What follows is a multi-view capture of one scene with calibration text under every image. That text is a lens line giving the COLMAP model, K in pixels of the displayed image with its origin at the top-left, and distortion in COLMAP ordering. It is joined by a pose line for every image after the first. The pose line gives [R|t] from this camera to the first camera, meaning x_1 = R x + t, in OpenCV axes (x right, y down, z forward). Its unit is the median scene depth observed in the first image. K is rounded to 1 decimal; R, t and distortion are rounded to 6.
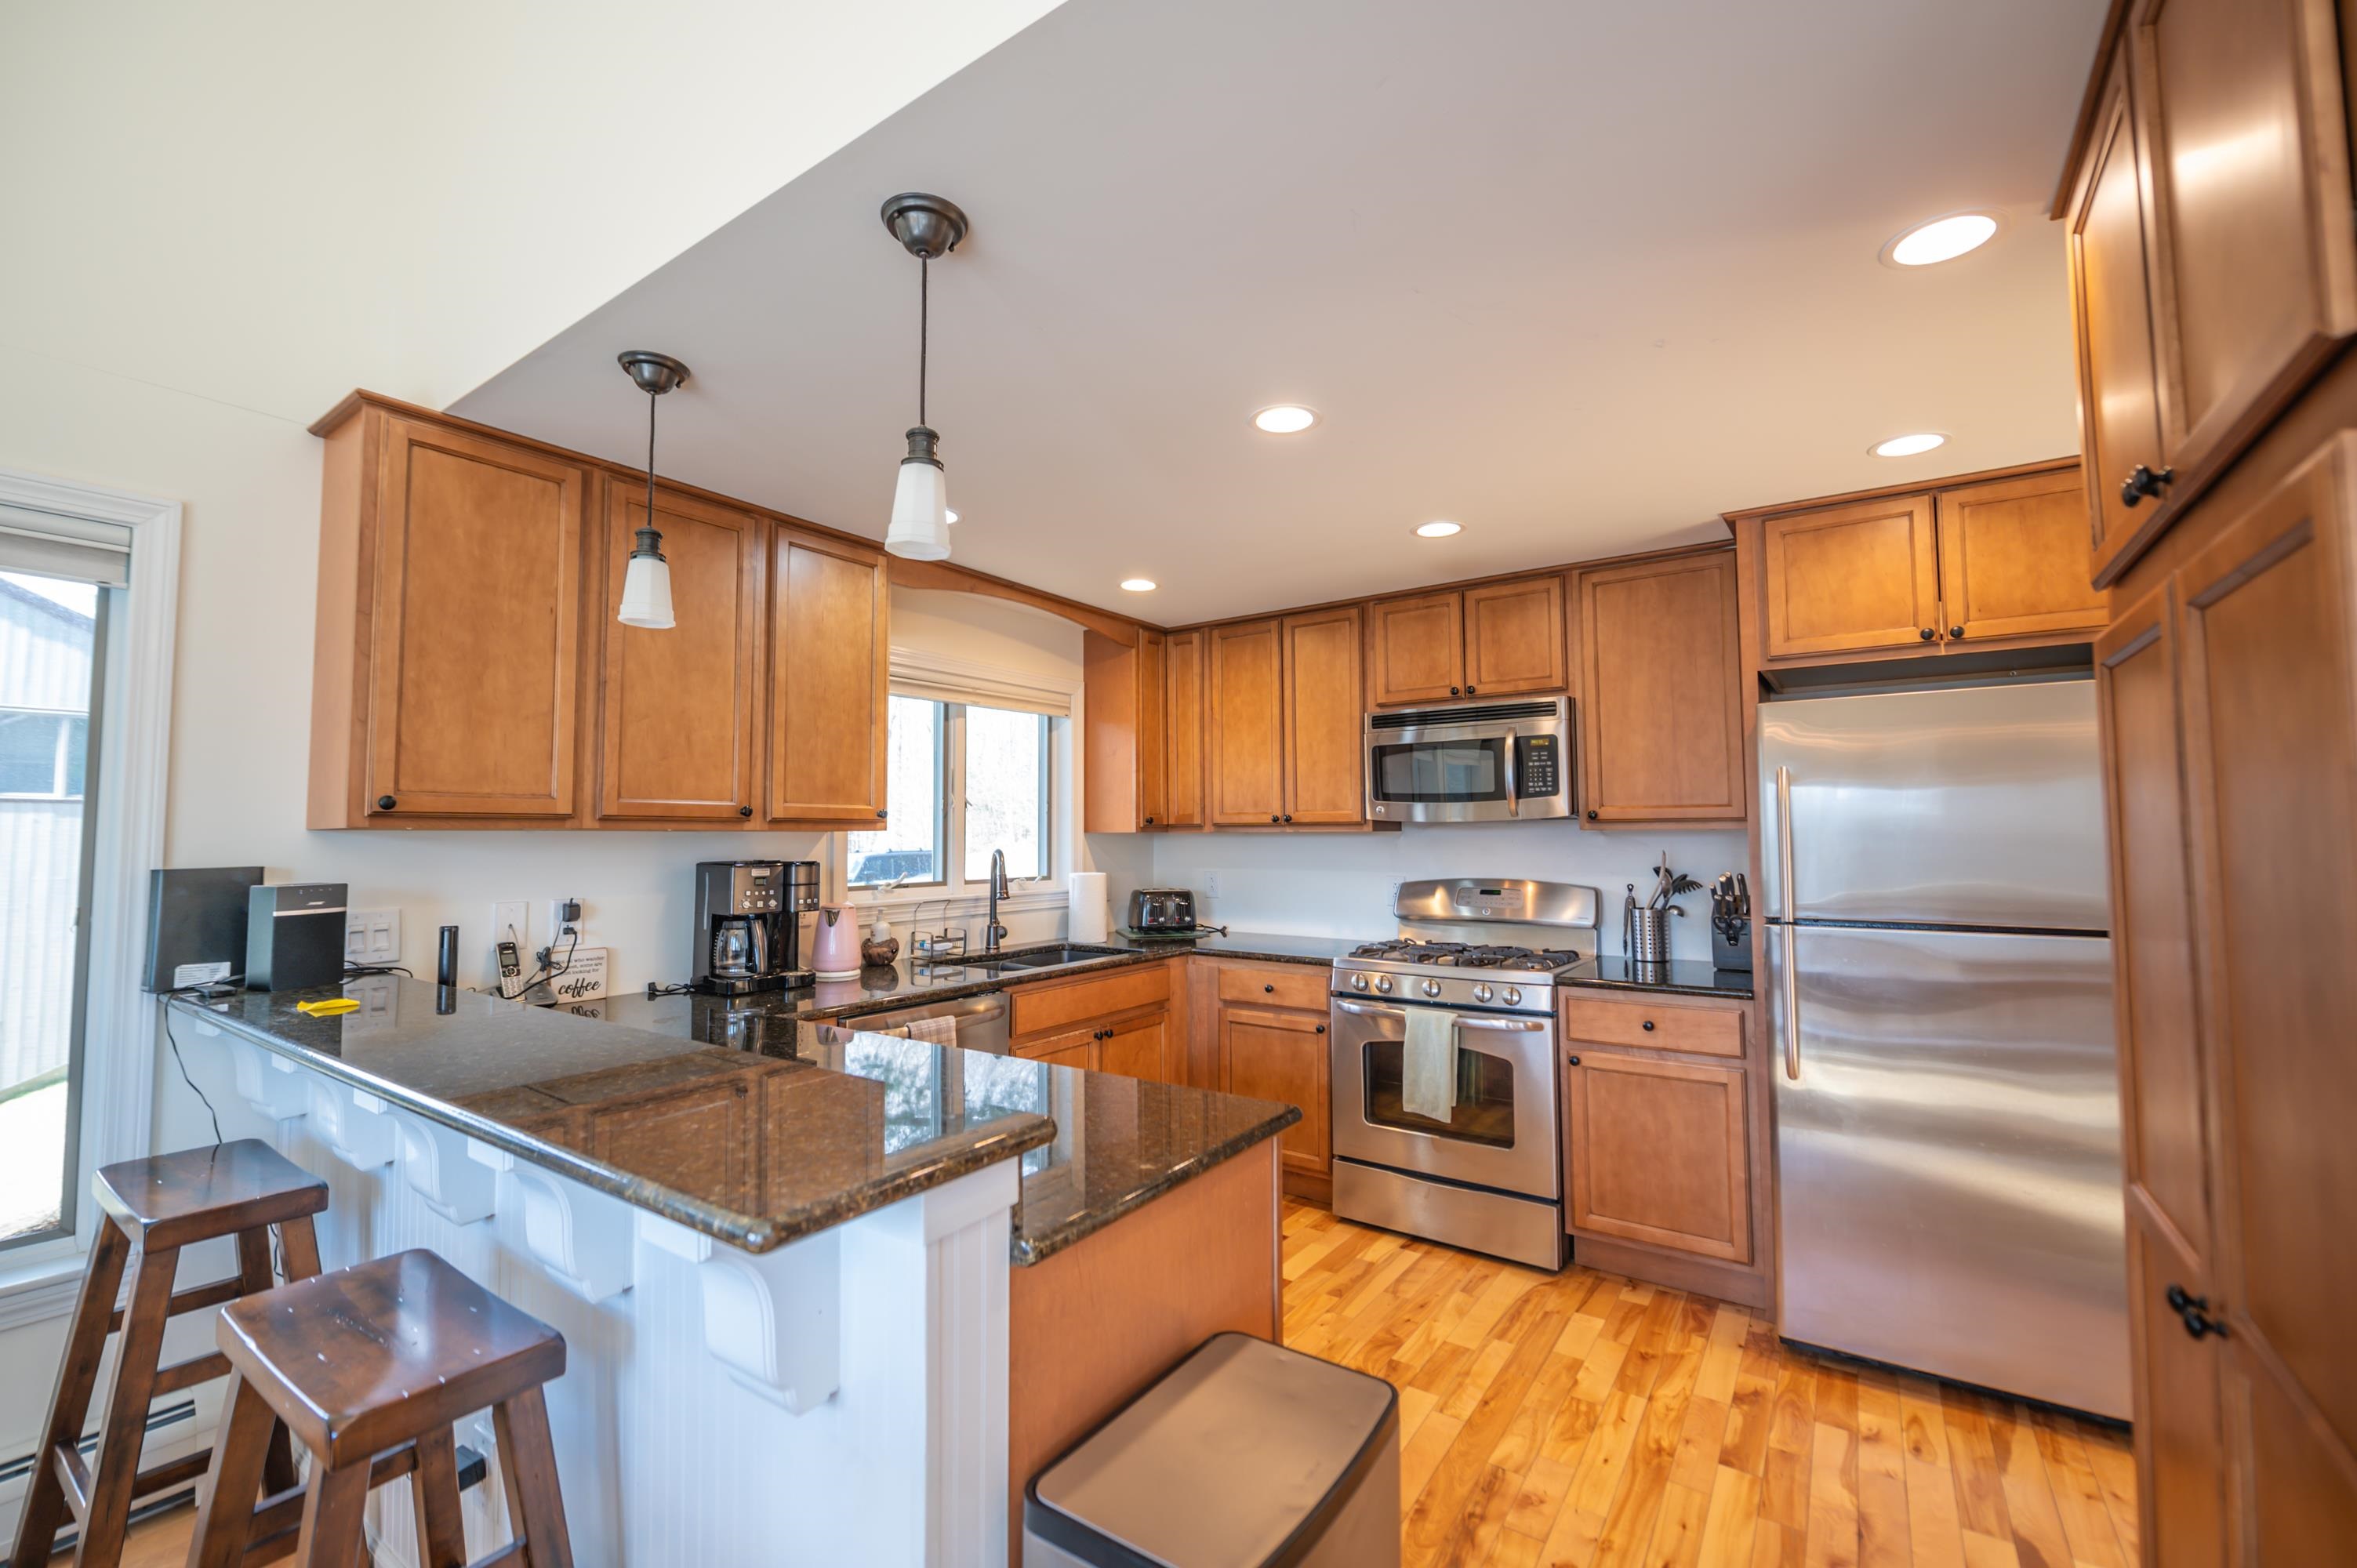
lens RADIAL K [[975.0, 0, 1171.3], [0, 975.0, 778.1], [0, 0, 1]] dist [-0.003821, -0.000205]
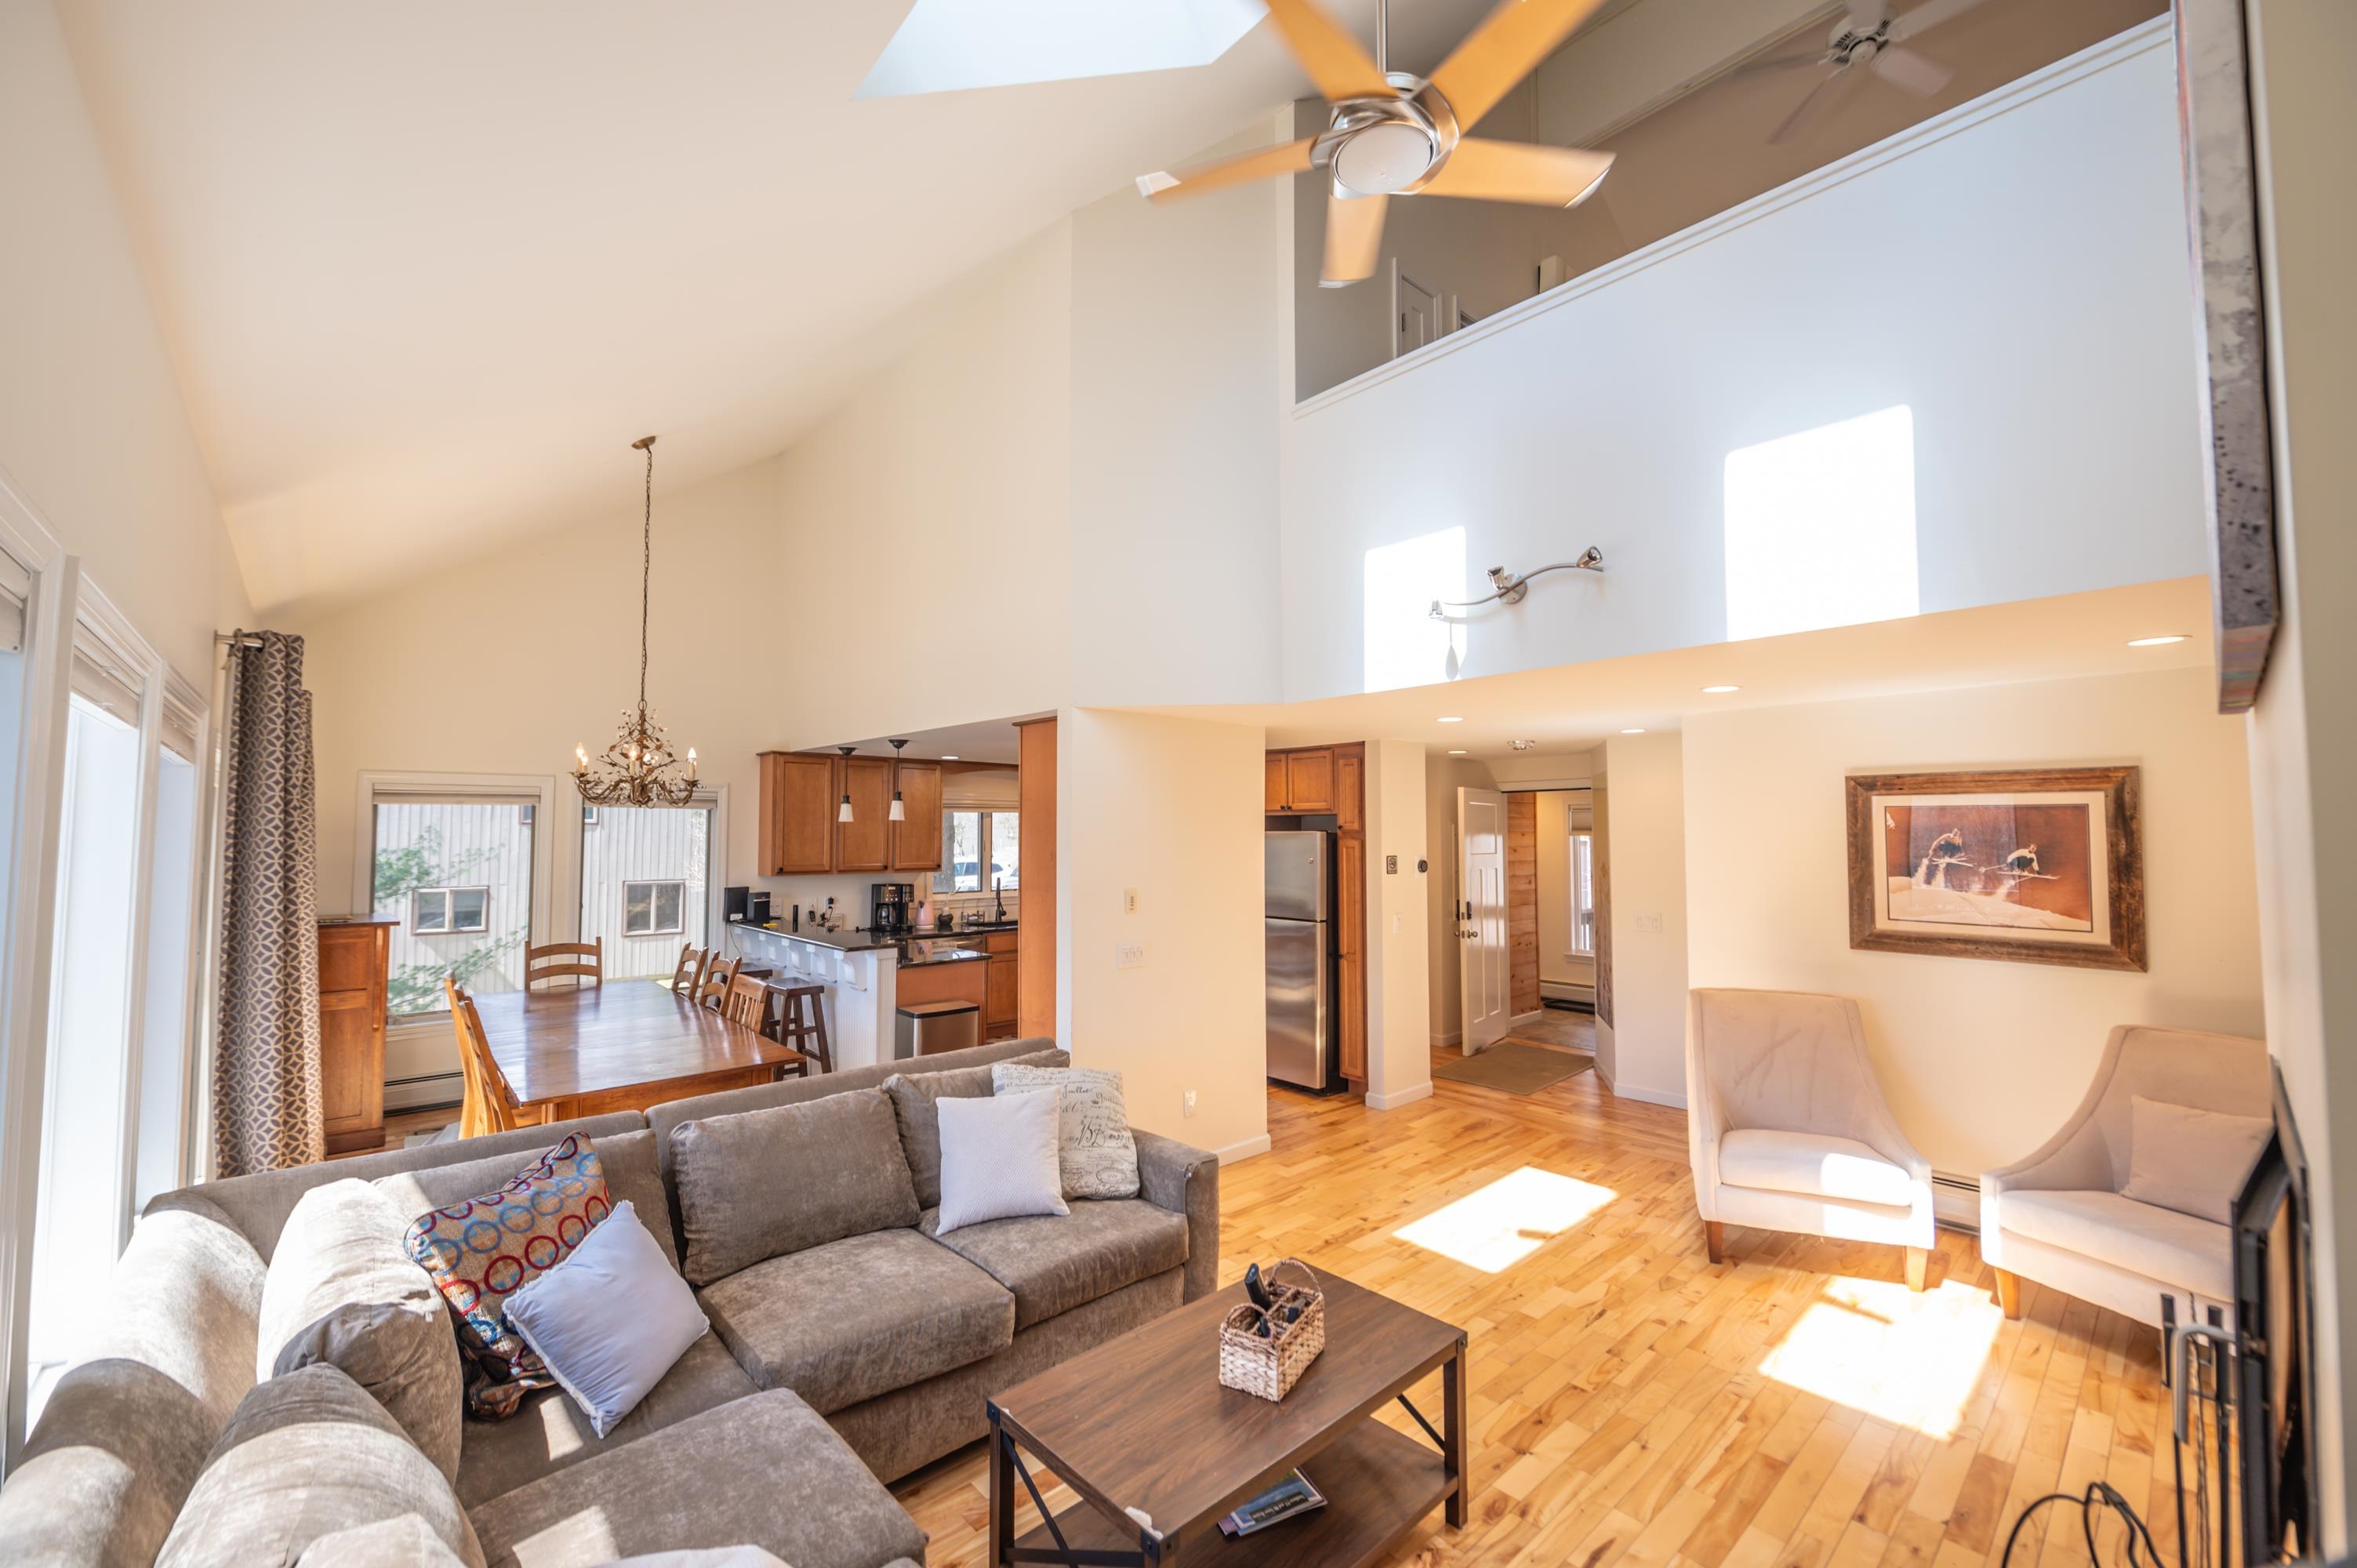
lens RADIAL K [[941.6, 0, 1178.5], [0, 941.6, 784.0], [0, 0, 1]] dist [-0.001073, -0.000148]
pose [[0.974949, -0.008517, -0.222264, 1.186855], [0.010368, 0.999921, 0.007161, -0.257450], [0.222185, -0.009286, 0.974960, -1.750329]]
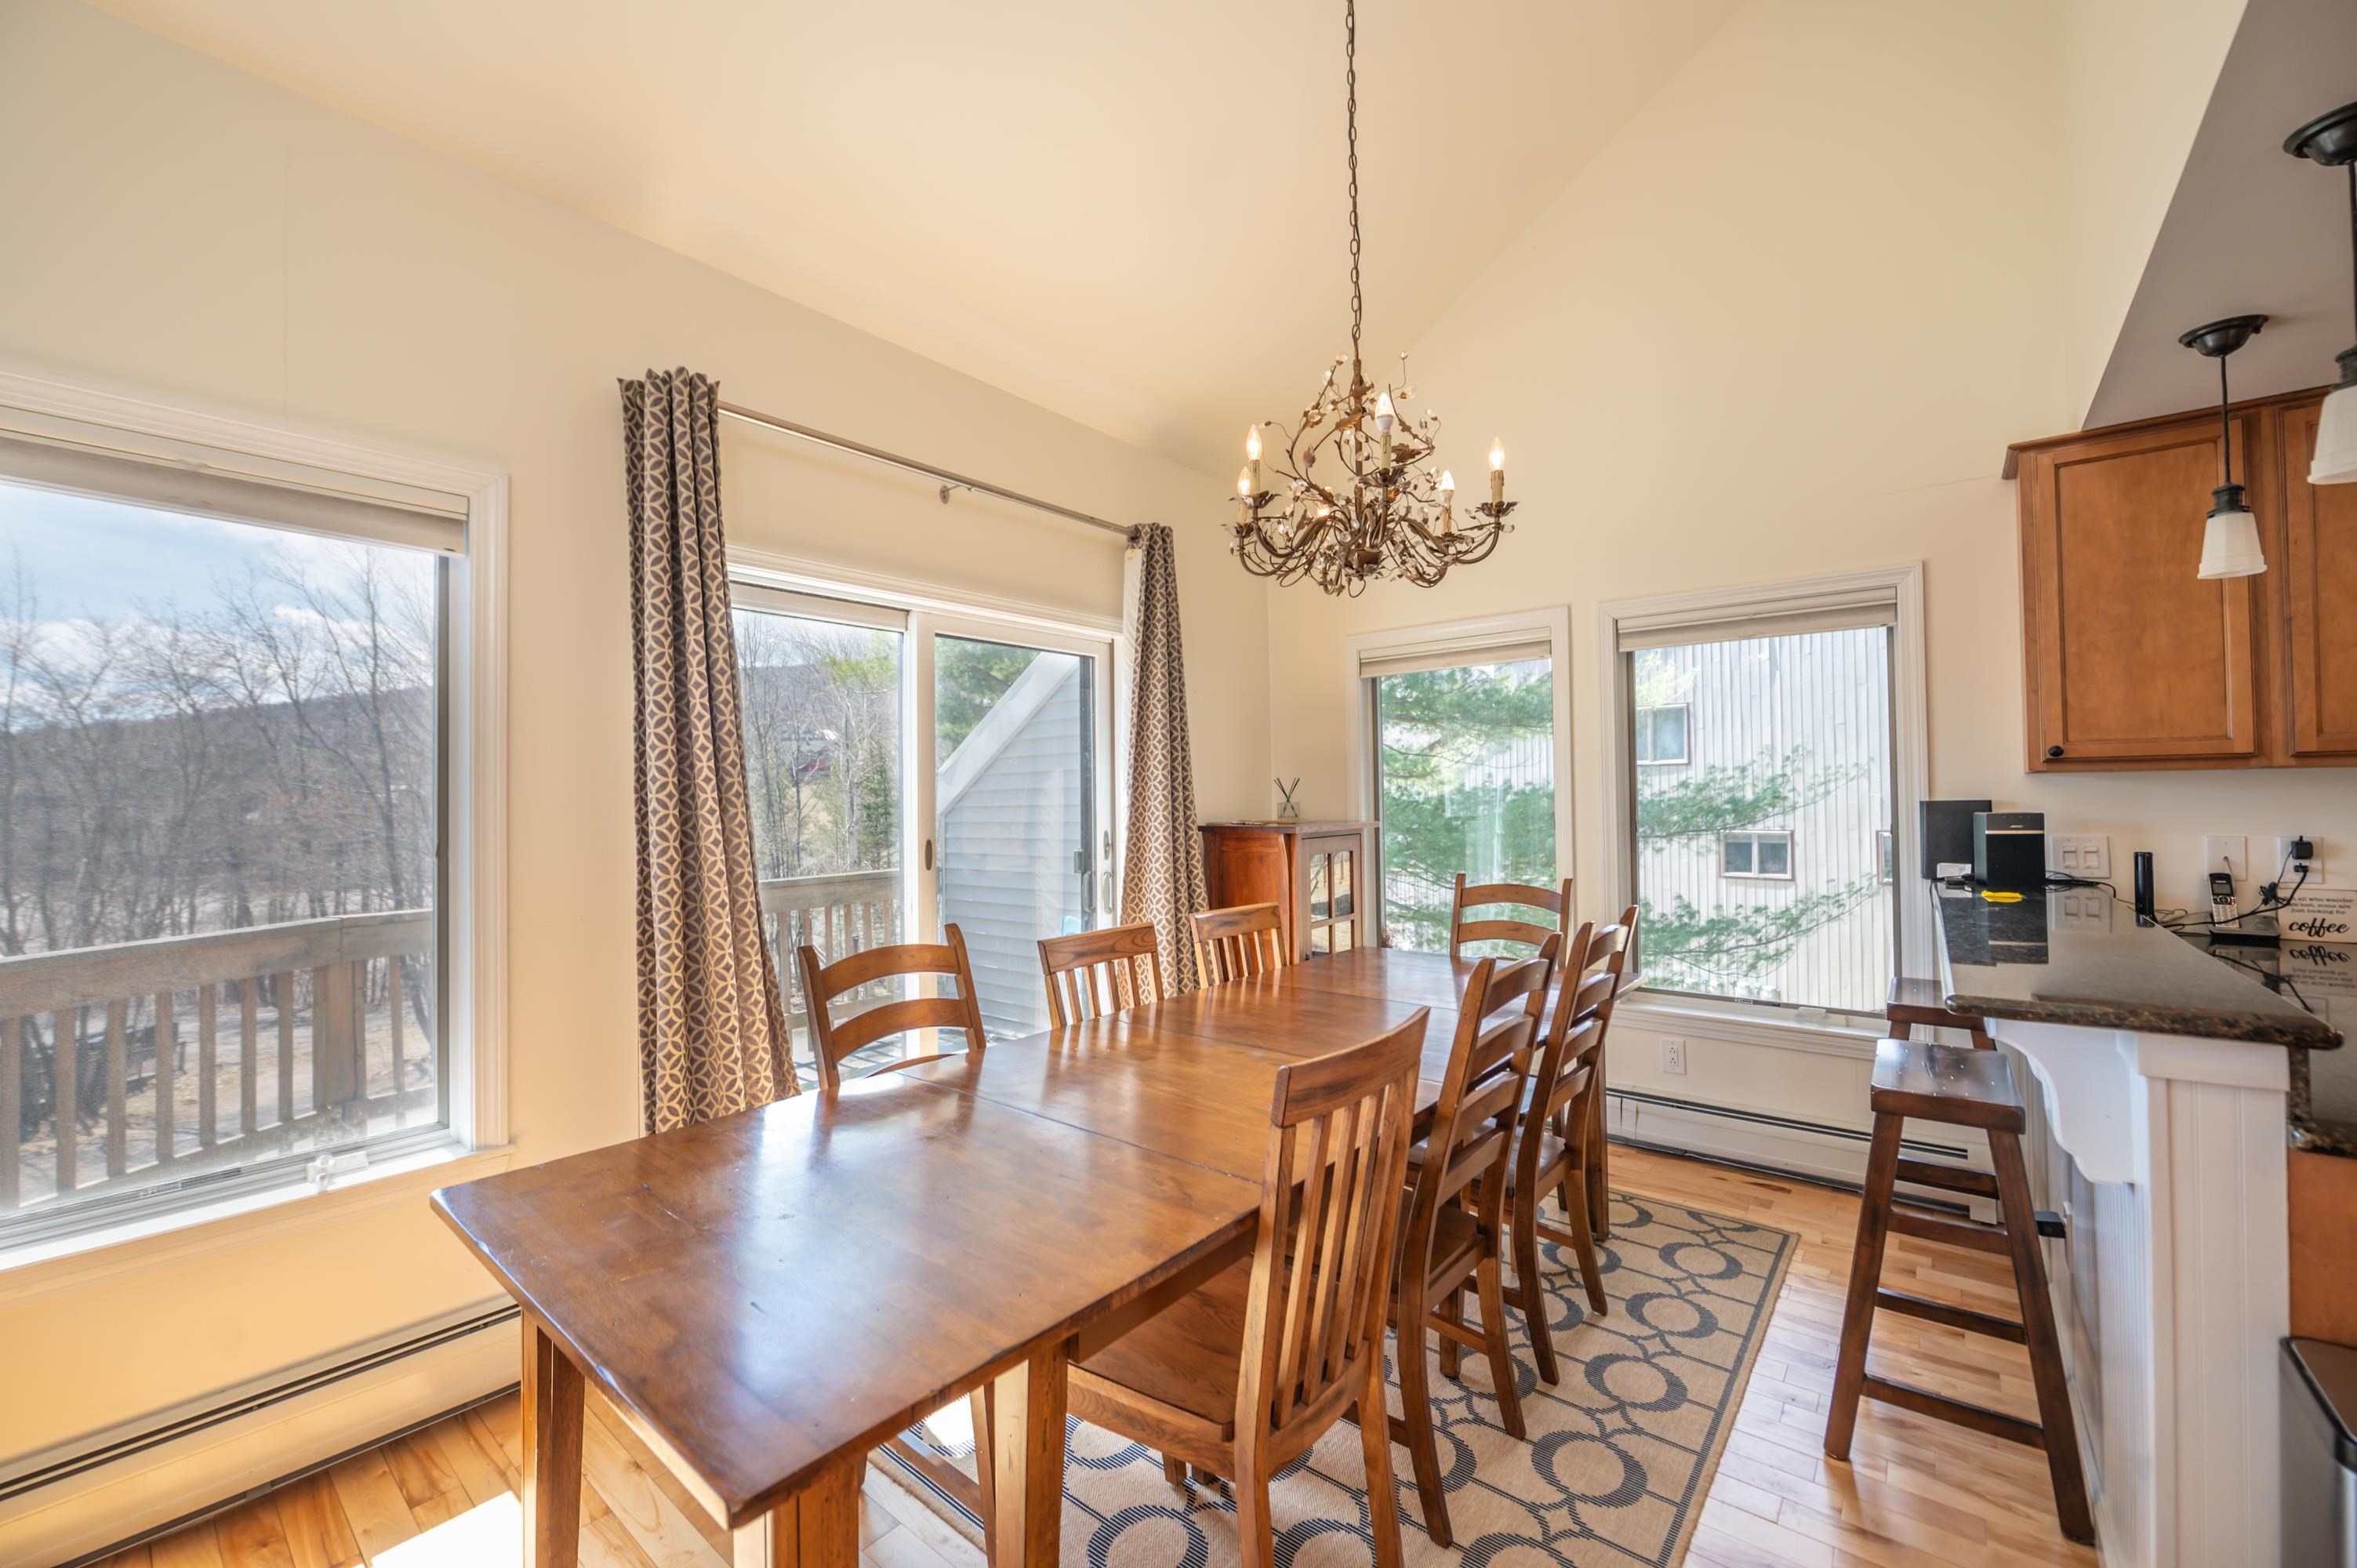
lens RADIAL K [[932.7, 0, 1160.9], [0, 932.7, 785.1], [0, 0, 1]] dist [-0.010844, 0.000115]
pose [[-0.081104, -0.009650, -0.996659, 0.469056], [0.071547, 0.997317, -0.015478, 0.003322], [0.994134, -0.072563, -0.080196, -0.088426]]
